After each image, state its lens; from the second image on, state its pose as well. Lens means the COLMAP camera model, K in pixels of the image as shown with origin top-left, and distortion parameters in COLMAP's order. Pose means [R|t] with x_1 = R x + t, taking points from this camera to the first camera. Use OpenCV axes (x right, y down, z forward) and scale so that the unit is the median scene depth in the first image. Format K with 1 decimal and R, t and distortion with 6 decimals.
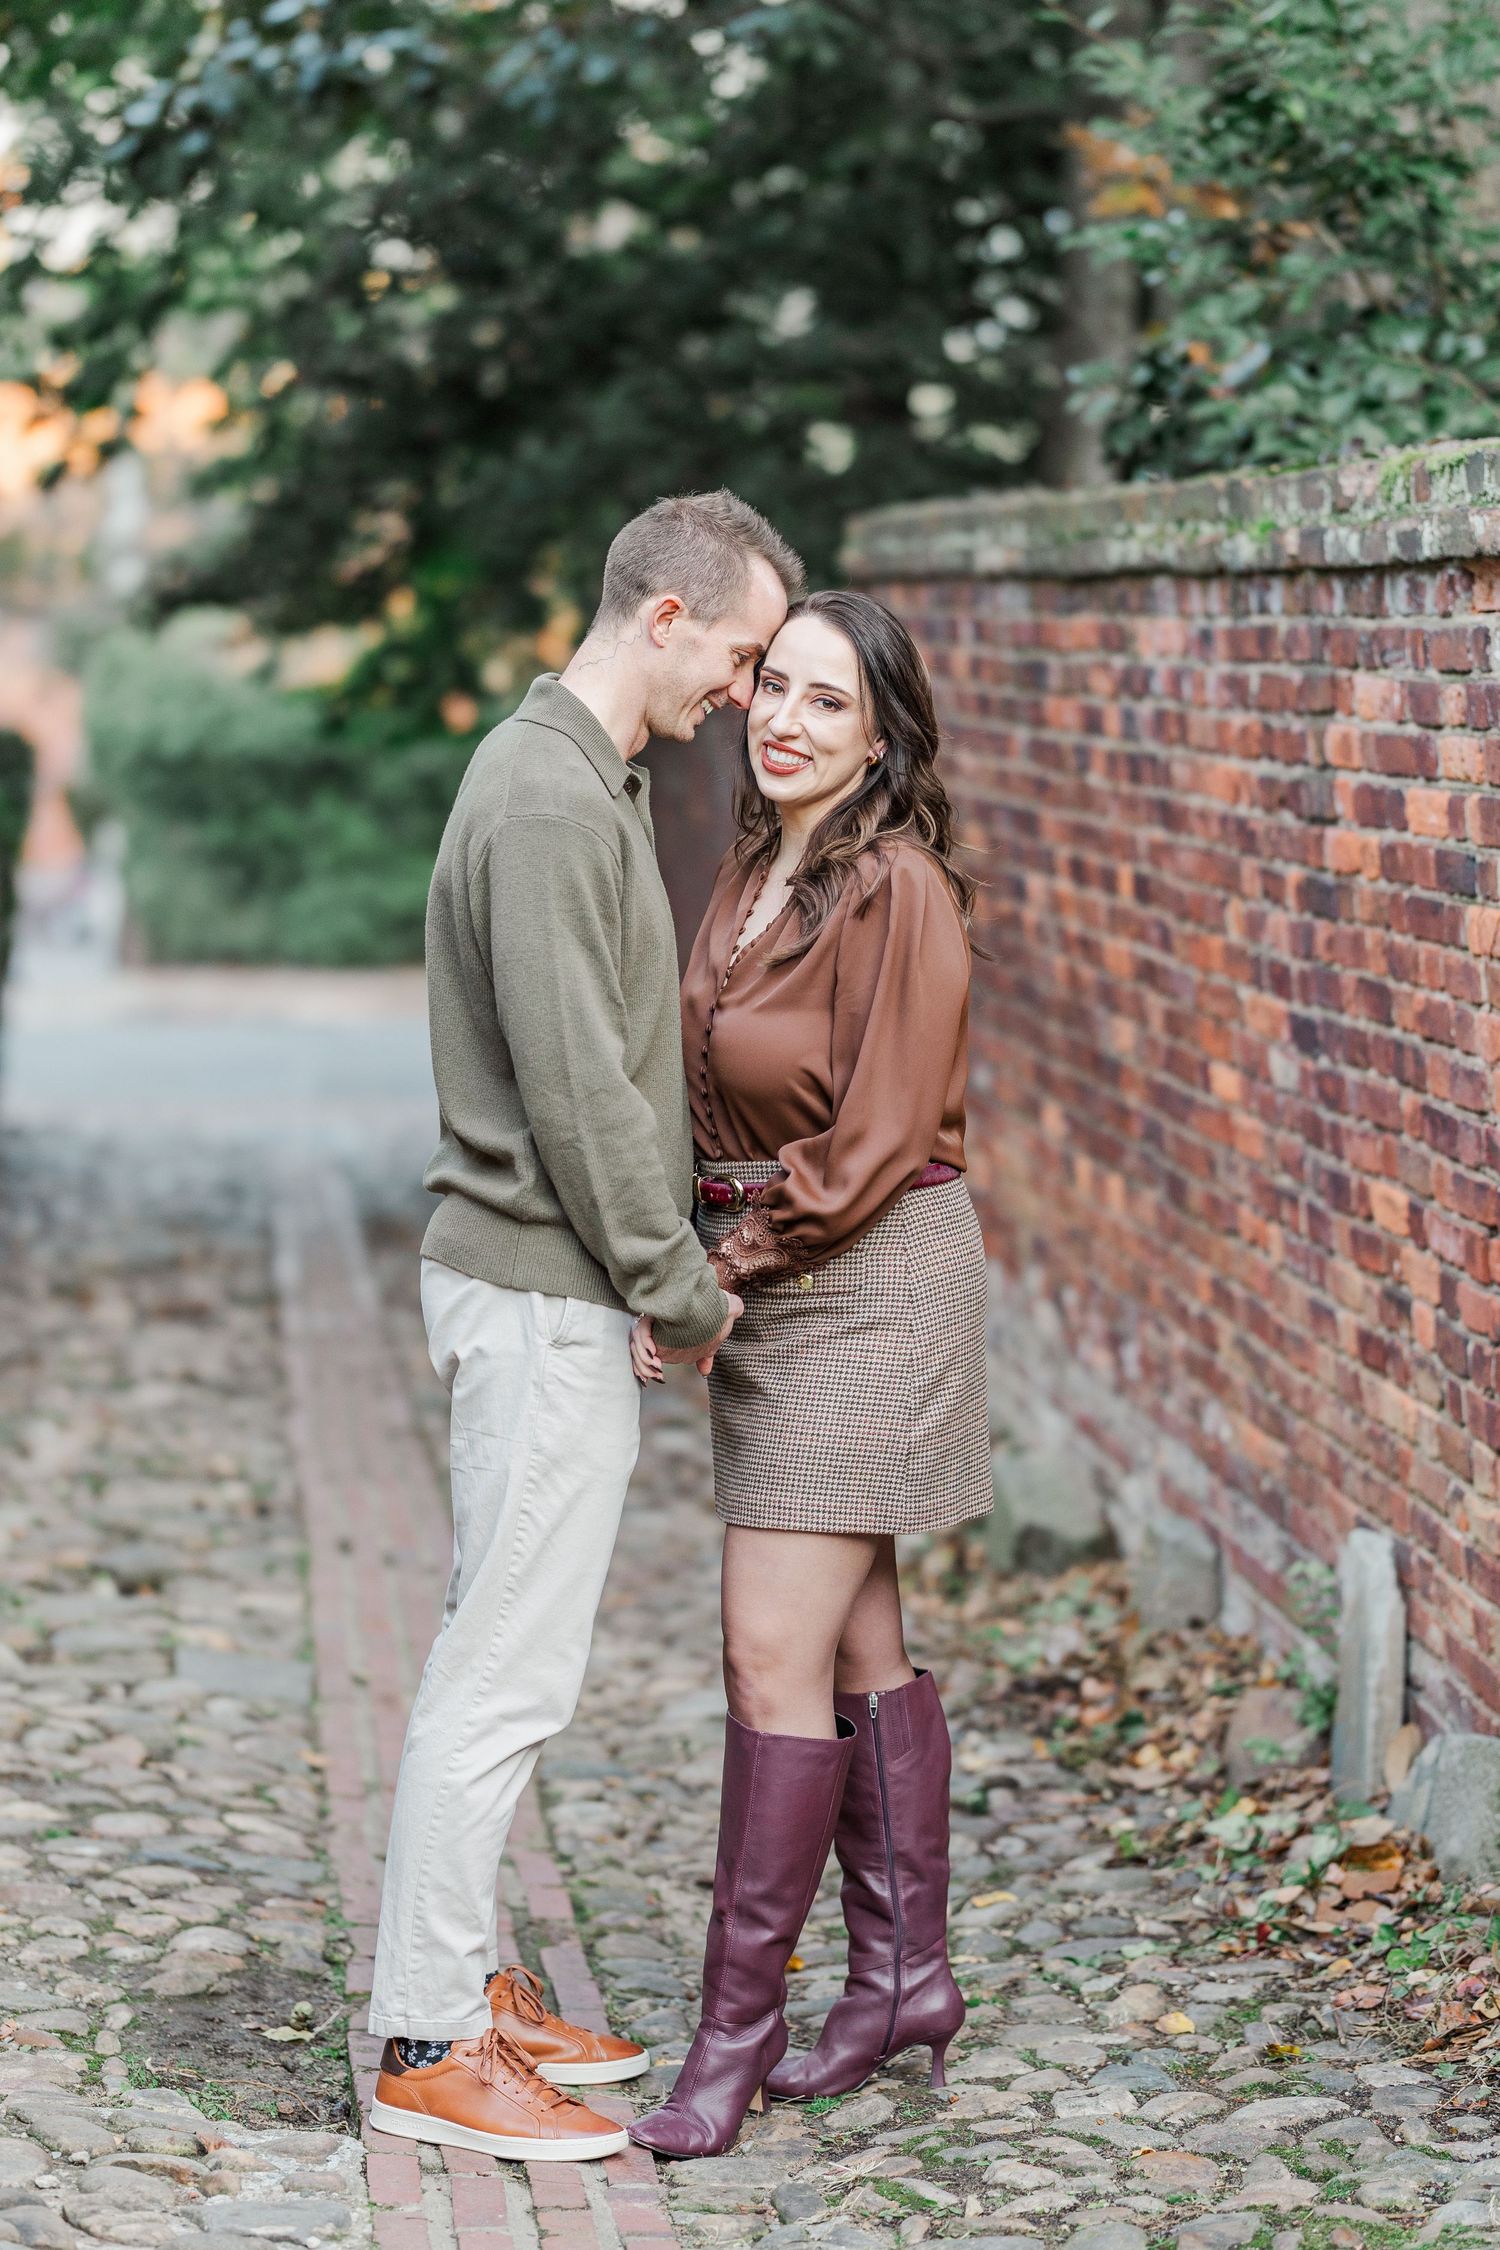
lens RADIAL K [[5777.2, 0, 758.2], [0, 5777.2, 1189.4], [0, 0, 1]] dist [-0.015544, -0.092488]
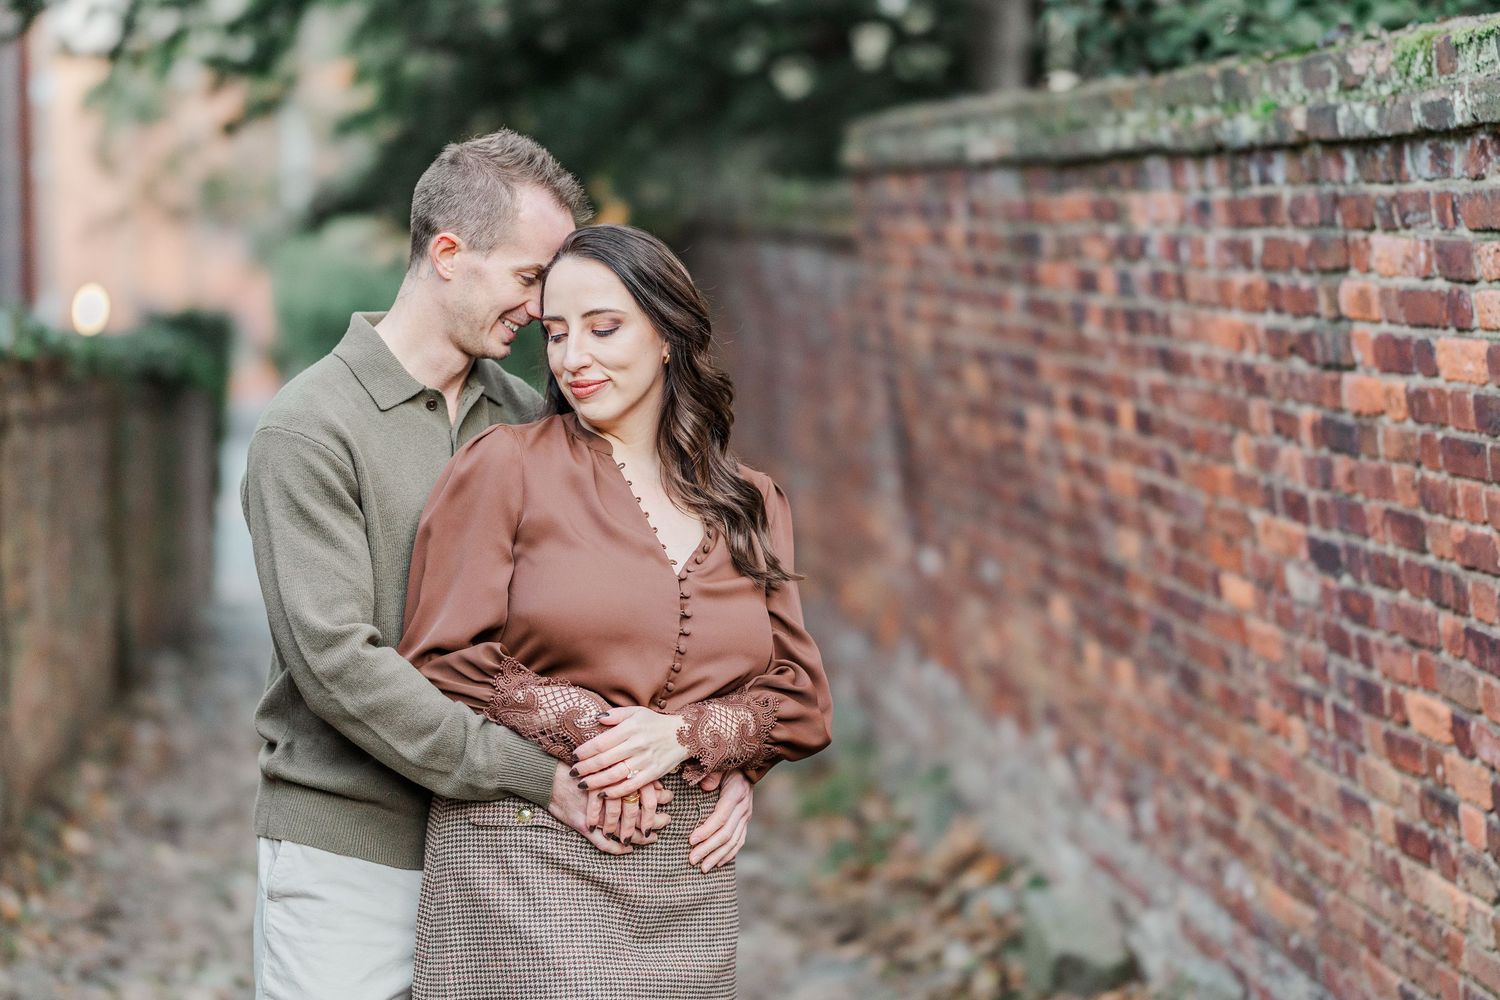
lens RADIAL K [[3797.5, 0, 809.5], [0, 3797.5, 498.0], [0, 0, 1]] dist [-0.009663, 0.277172]
pose [[0.998353, -0.054595, 0.017640, -0.017830], [0.054931, 0.998306, -0.019184, -0.029258], [-0.016563, 0.020122, 0.999660, 0.261752]]
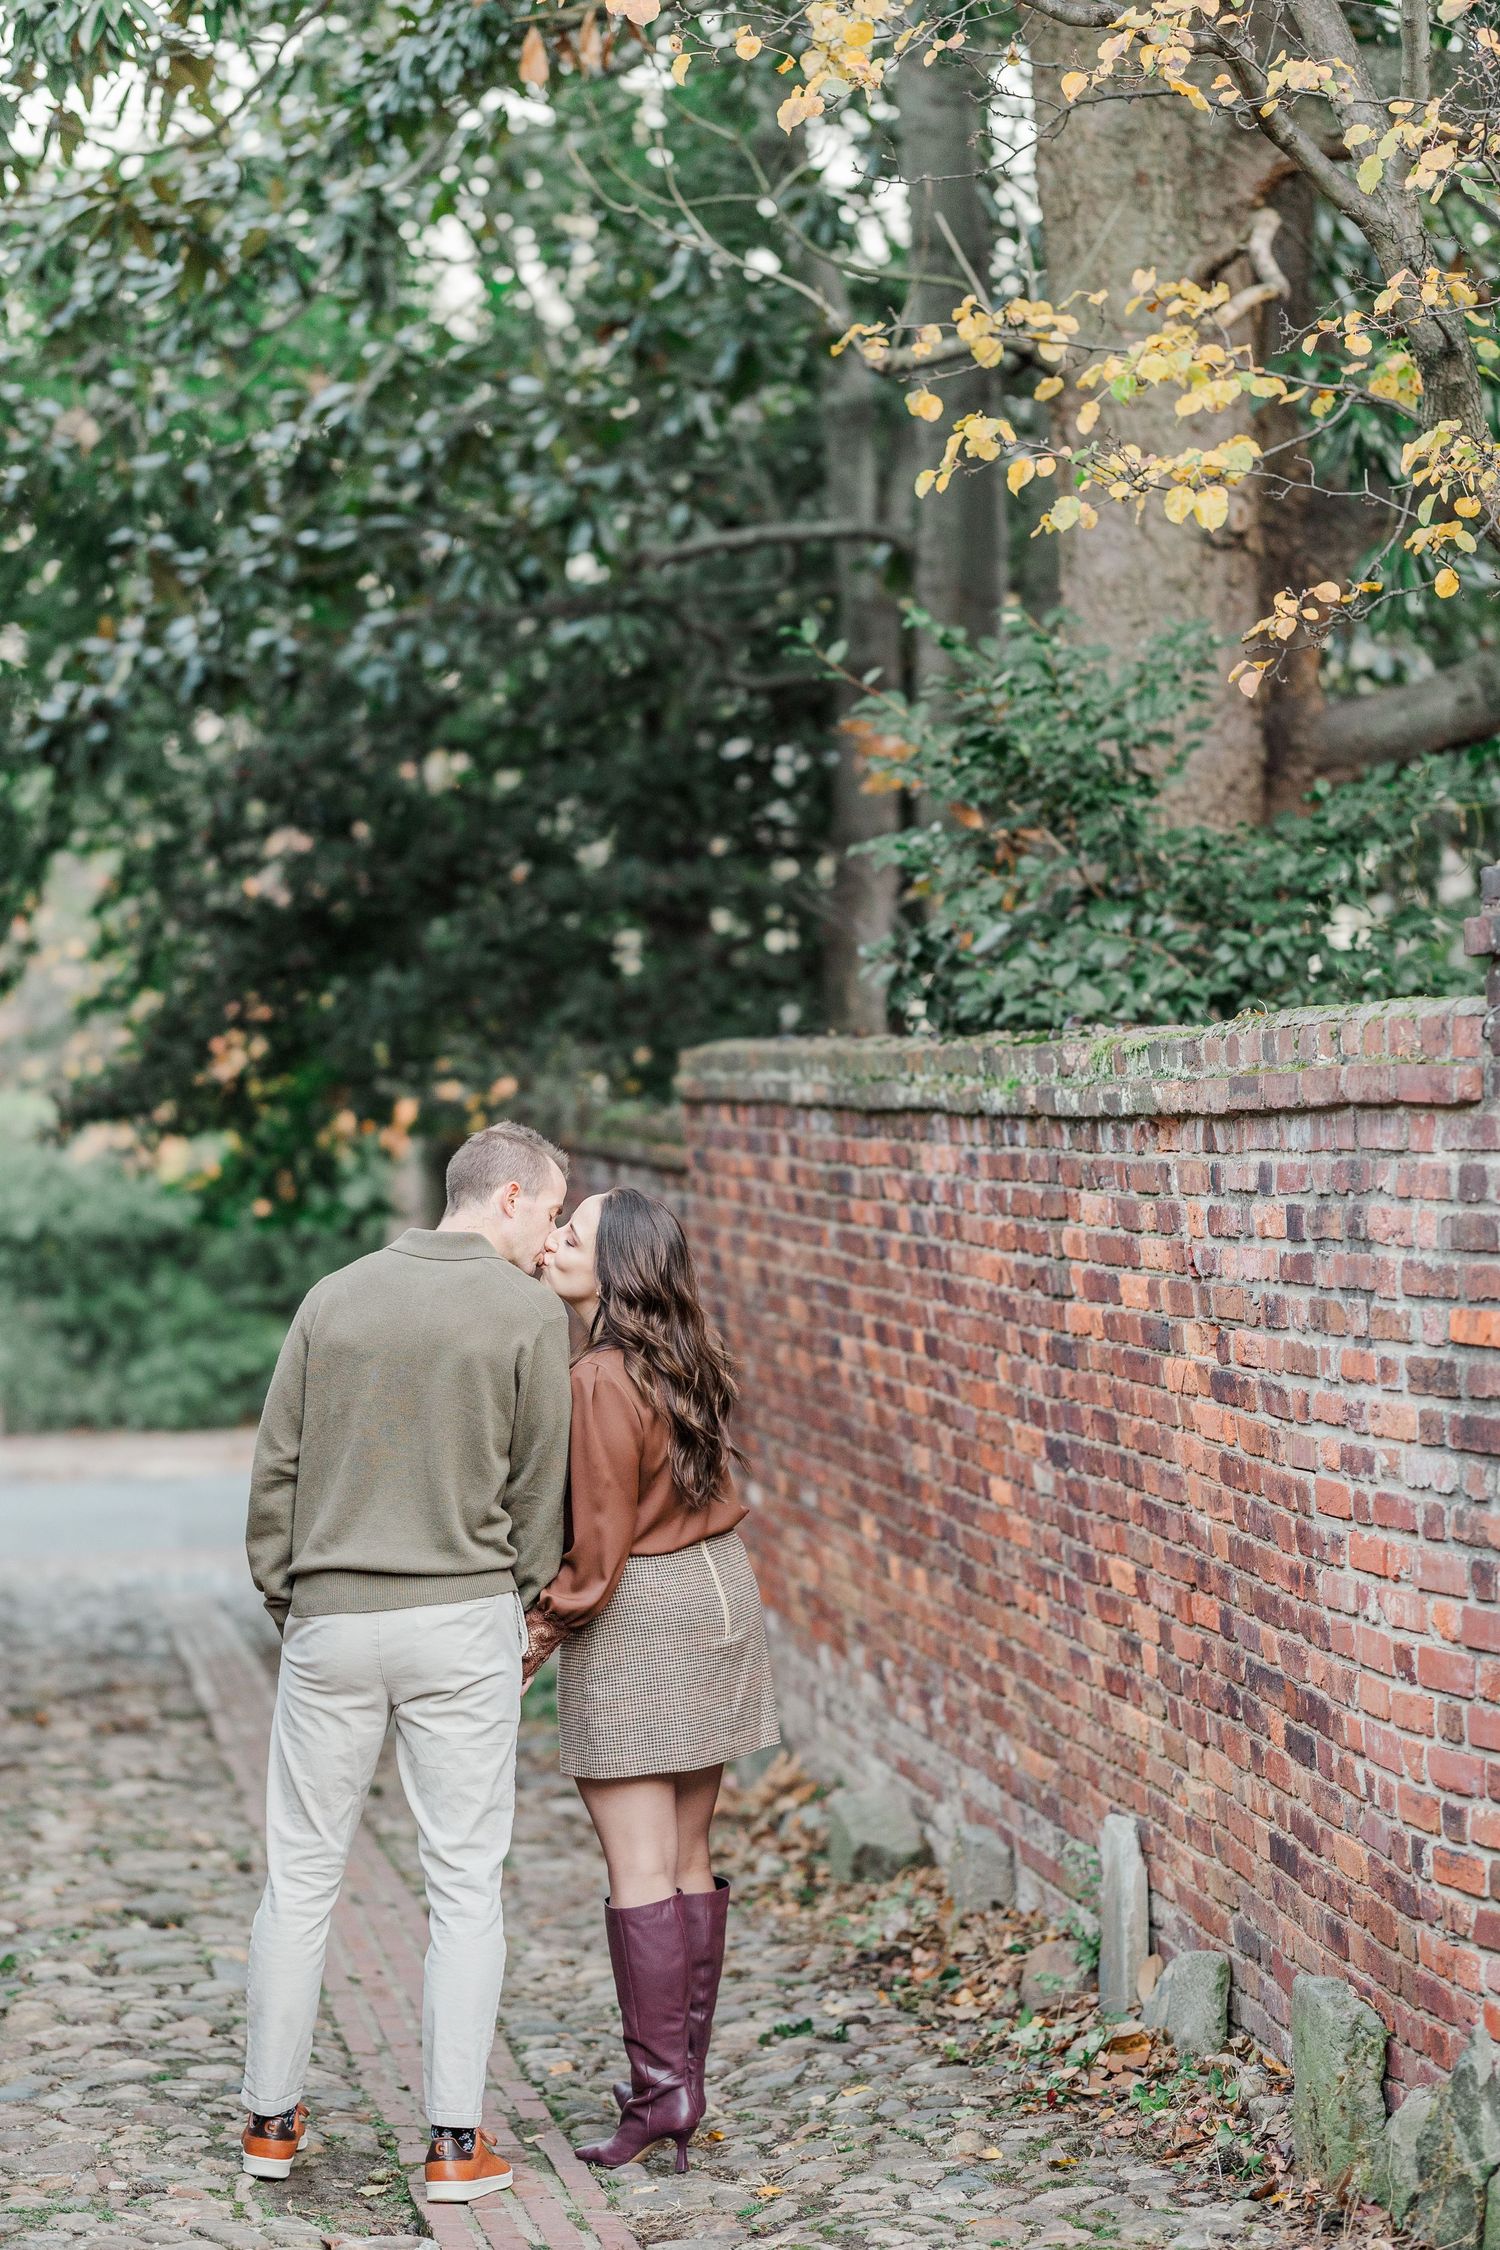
lens RADIAL K [[5886.0, 0, 751.3], [0, 5886.0, 1095.1], [0, 0, 1]] dist [0.007139, -0.064731]
pose [[0.998607, -0.035342, 0.039187, -0.028503], [0.038757, 0.995178, -0.090108, 0.011360], [-0.035813, 0.091502, 0.995161, -0.383139]]
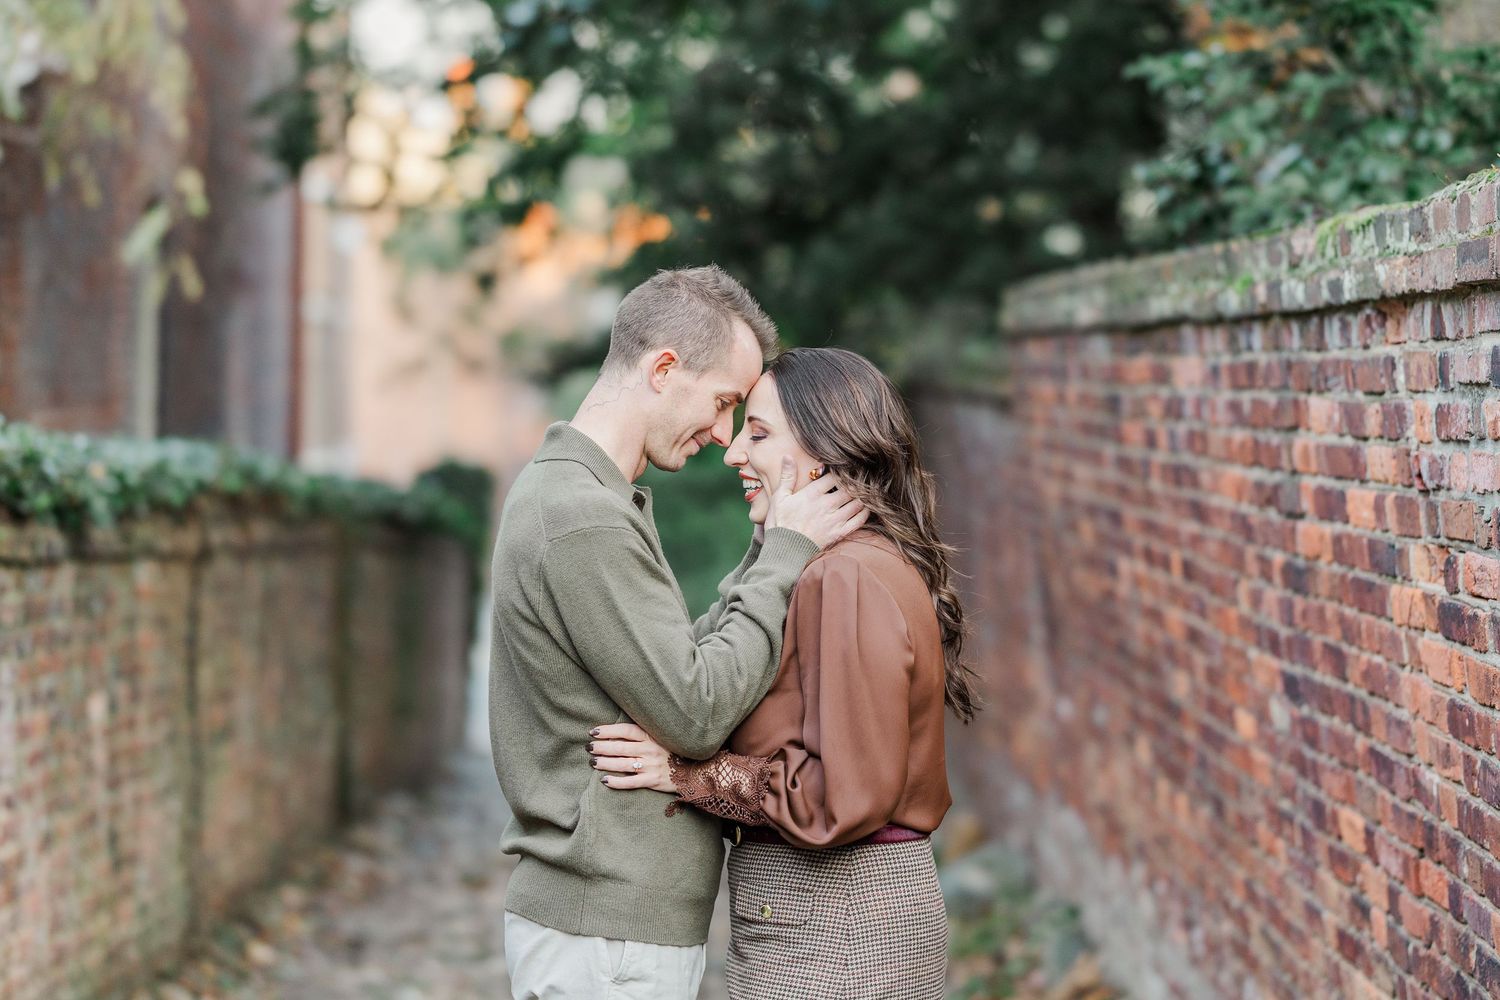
lens RADIAL K [[4017.3, 0, 866.3], [0, 4017.3, 438.8], [0, 0, 1]] dist [0.017979, -0.507828]
pose [[0.997978, -0.026433, -0.057802, 0.054422], [0.021622, 0.996371, -0.082327, -0.010880], [0.059768, 0.080910, 0.994928, 0.130617]]
